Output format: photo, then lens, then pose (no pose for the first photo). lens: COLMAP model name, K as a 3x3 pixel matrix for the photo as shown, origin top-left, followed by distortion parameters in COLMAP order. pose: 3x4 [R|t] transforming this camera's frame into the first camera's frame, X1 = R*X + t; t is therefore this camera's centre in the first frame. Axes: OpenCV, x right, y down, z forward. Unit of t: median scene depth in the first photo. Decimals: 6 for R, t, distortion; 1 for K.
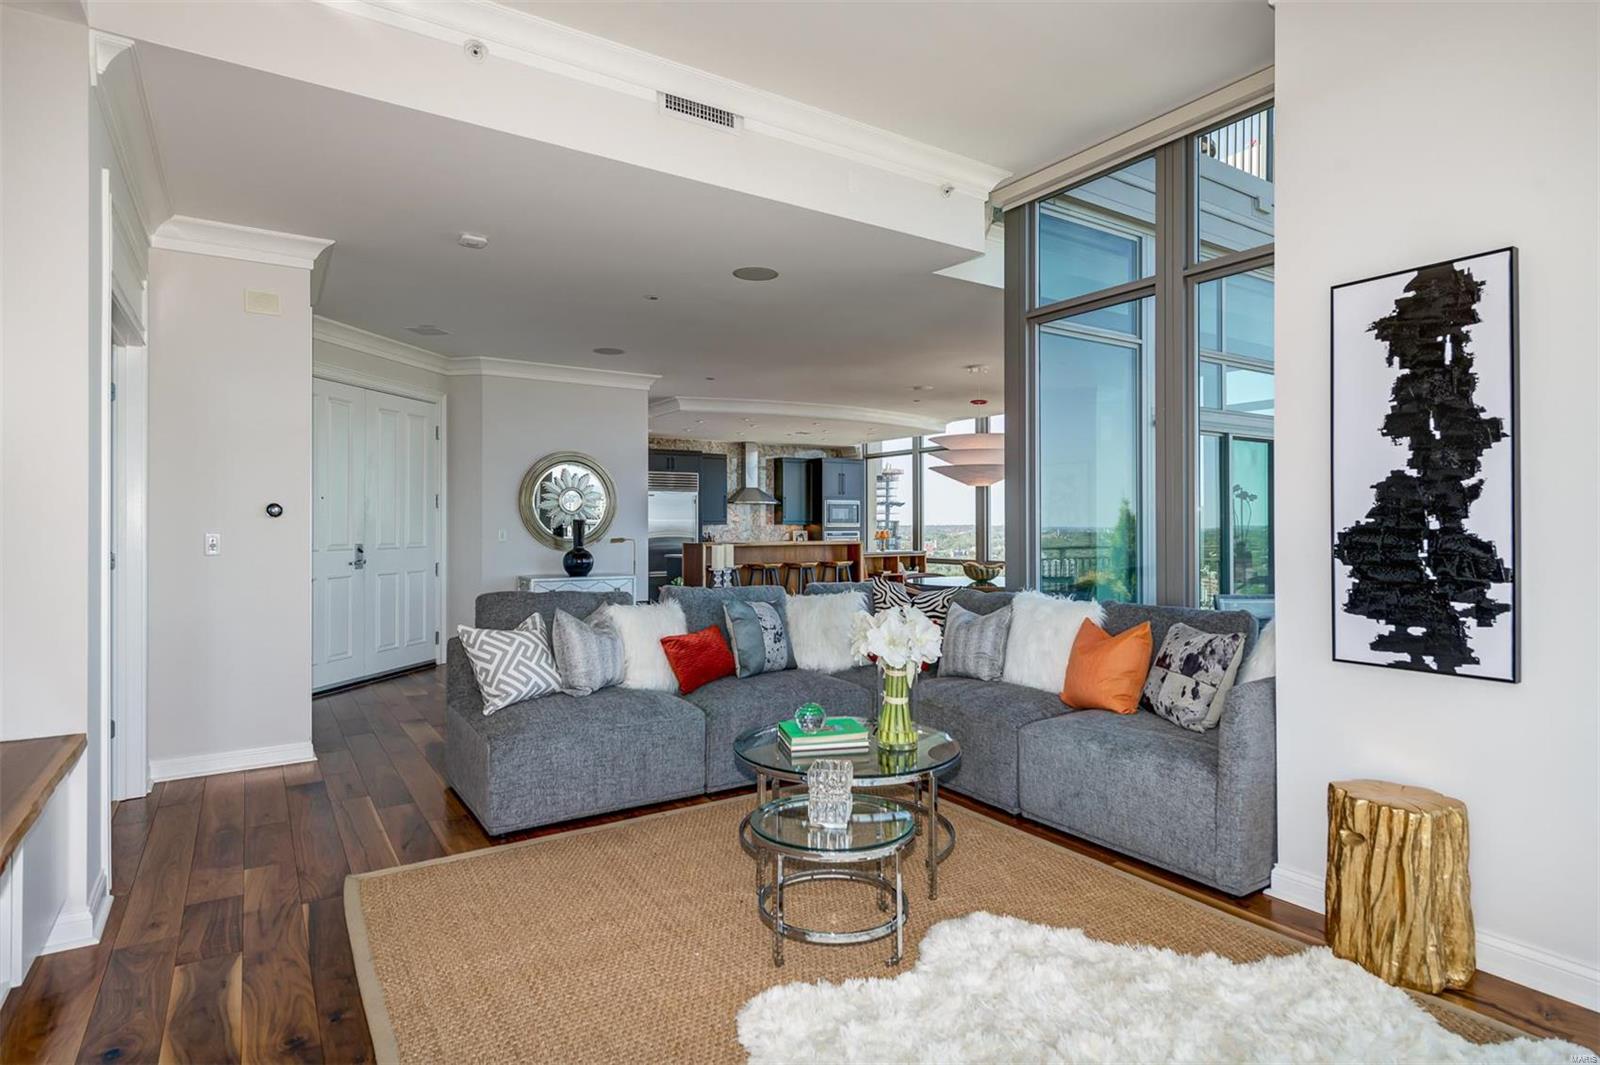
lens RADIAL K [[825.6, 0, 797.8], [0, 825.6, 523.6], [0, 0, 1]] dist [0.000510, -0.000021]
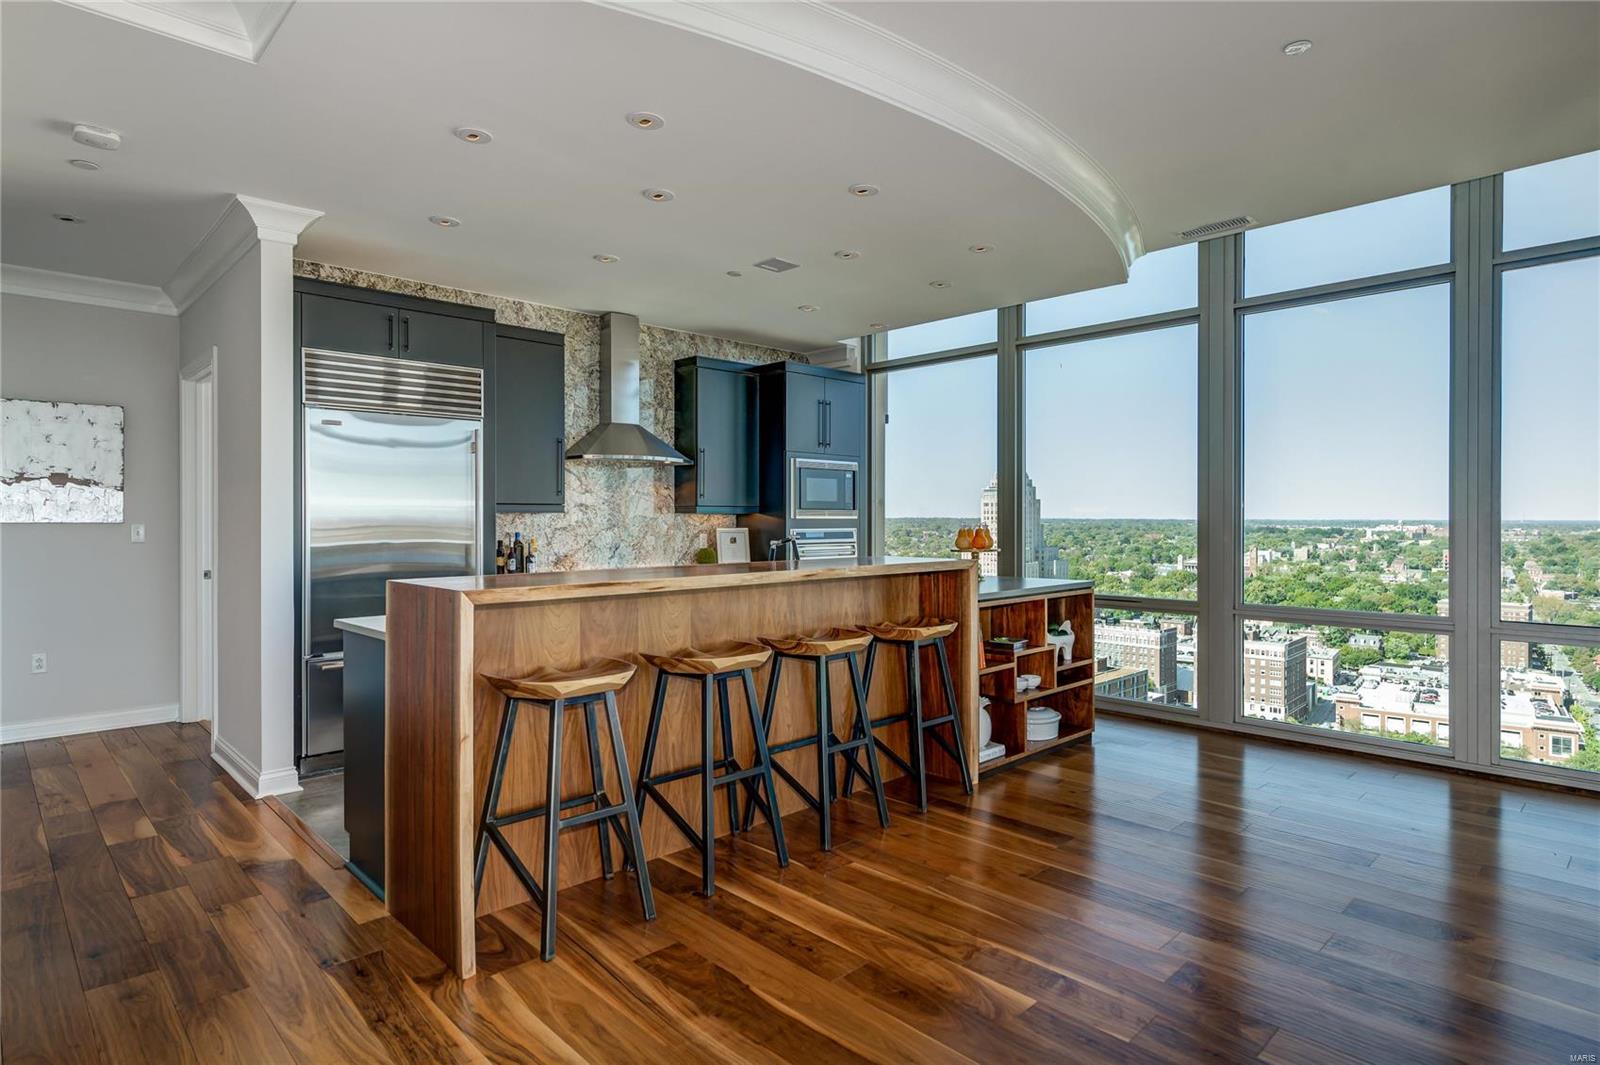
lens RADIAL K [[862.8, 0, 799.7], [0, 862.8, 521.8], [0, 0, 1]] dist [0.004428, 0.000658]
pose [[0.981663, 0.003404, 0.190592, -0.051994], [-0.005337, 0.999939, 0.009628, 0.000963], [-0.190548, -0.010469, 0.981622, 0.550048]]
